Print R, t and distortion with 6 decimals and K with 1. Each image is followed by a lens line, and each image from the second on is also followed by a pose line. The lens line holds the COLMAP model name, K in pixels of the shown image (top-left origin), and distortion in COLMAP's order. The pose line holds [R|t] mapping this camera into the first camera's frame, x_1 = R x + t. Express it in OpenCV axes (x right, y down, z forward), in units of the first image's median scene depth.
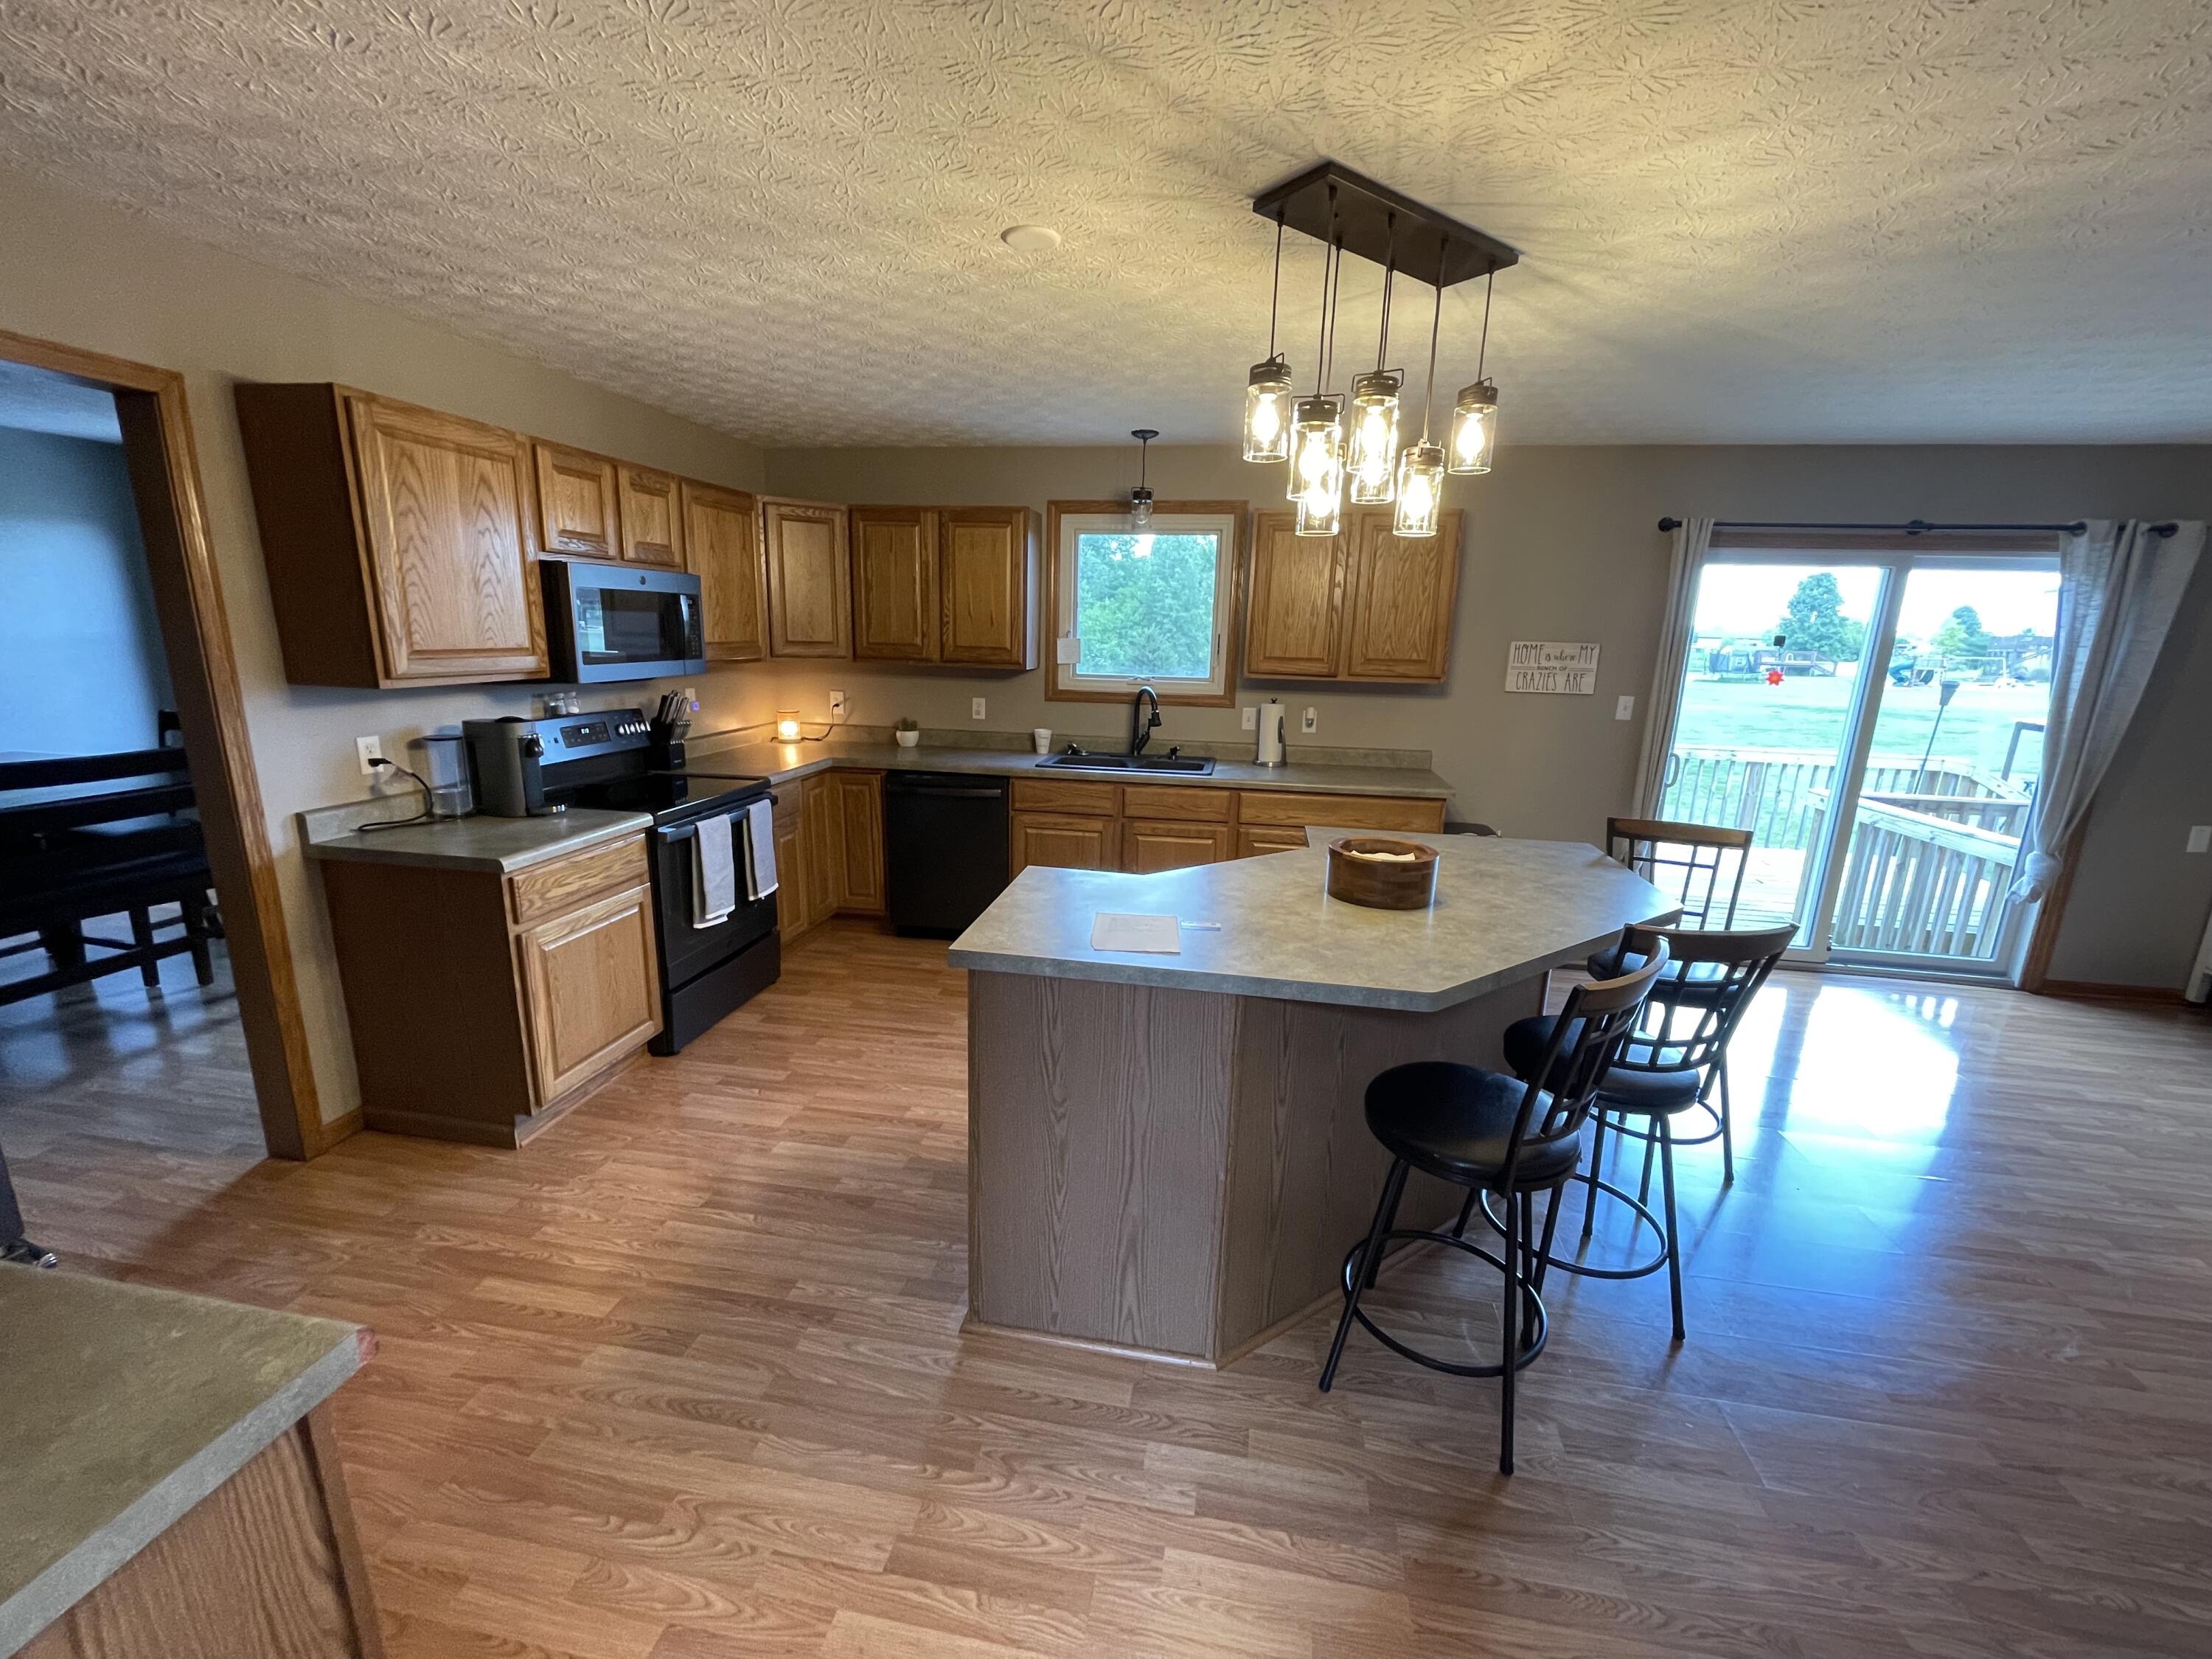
lens RADIAL K [[888.8, 0, 1108.3], [0, 888.8, 834.3], [0, 0, 1]] dist [0.016000, 0.000108]
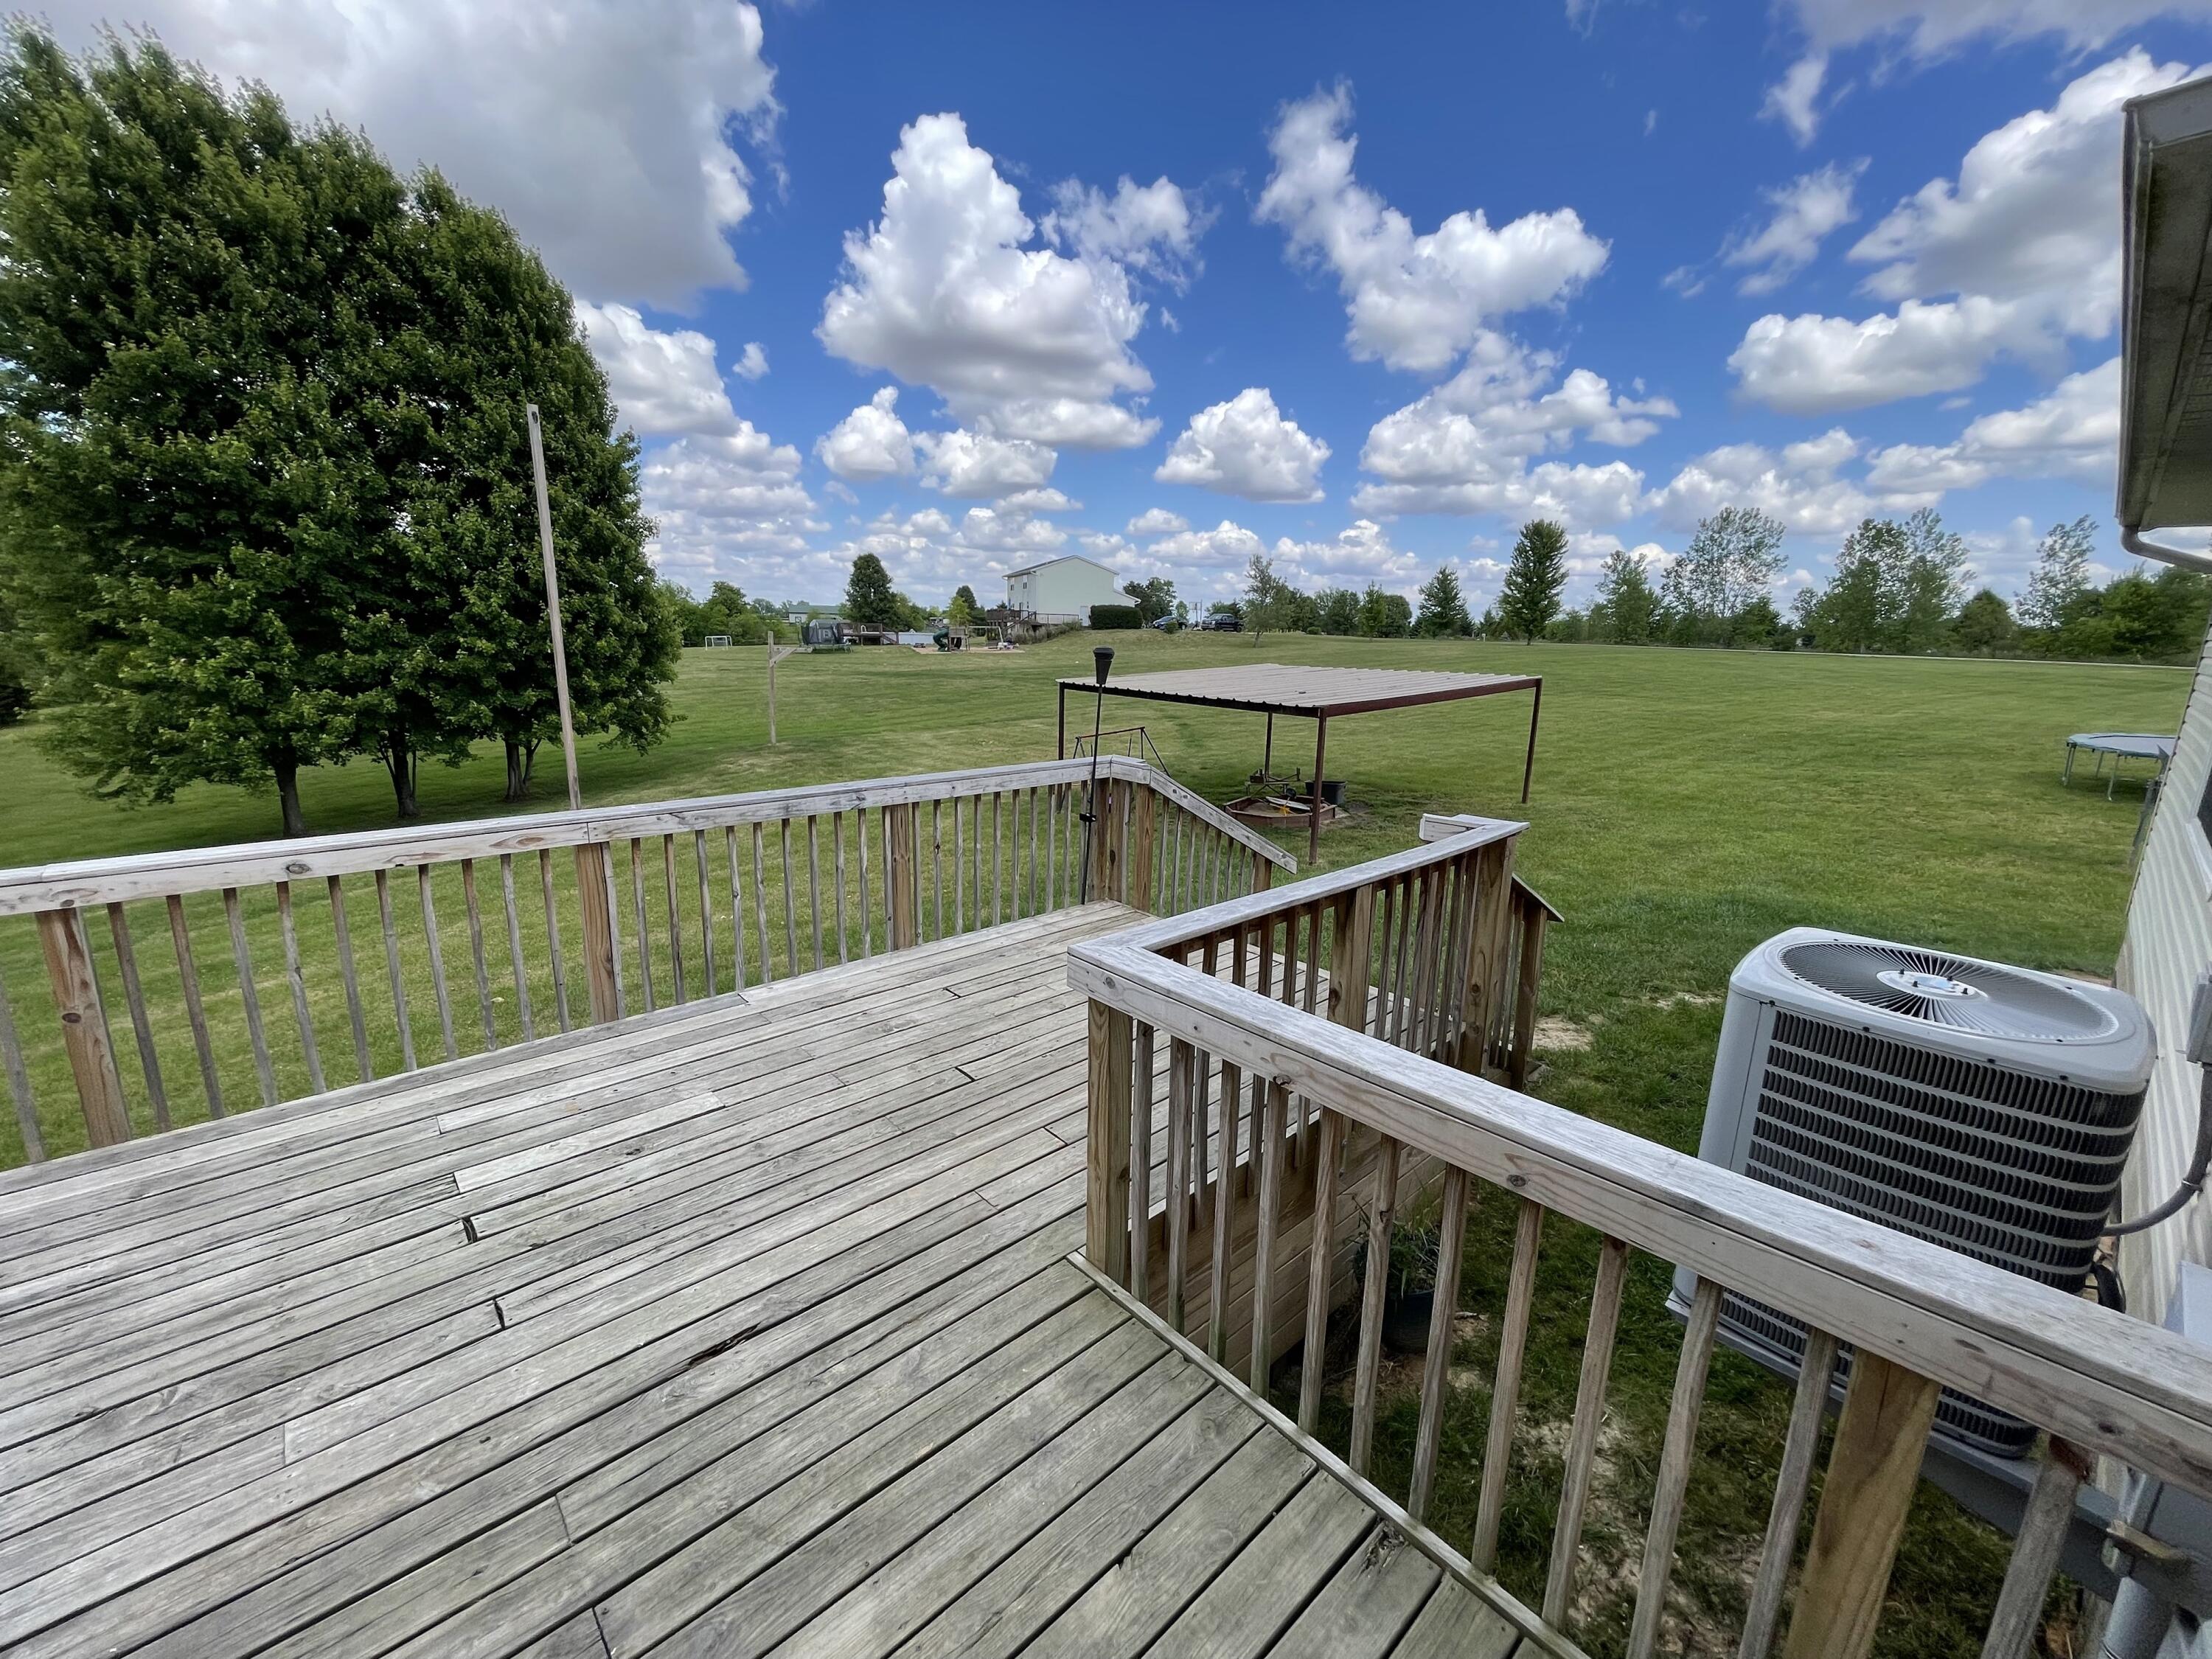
lens RADIAL K [[888.8, 0, 1101.9], [0, 888.8, 828.0], [0, 0, 1]] dist [0.016000, 0.000108]
pose [[0.621699, -0.193831, 0.758894, 0.067158], [0.180459, 0.978276, 0.102030, -0.017500], [-0.762184, 0.073517, 0.643172, 0.096888]]
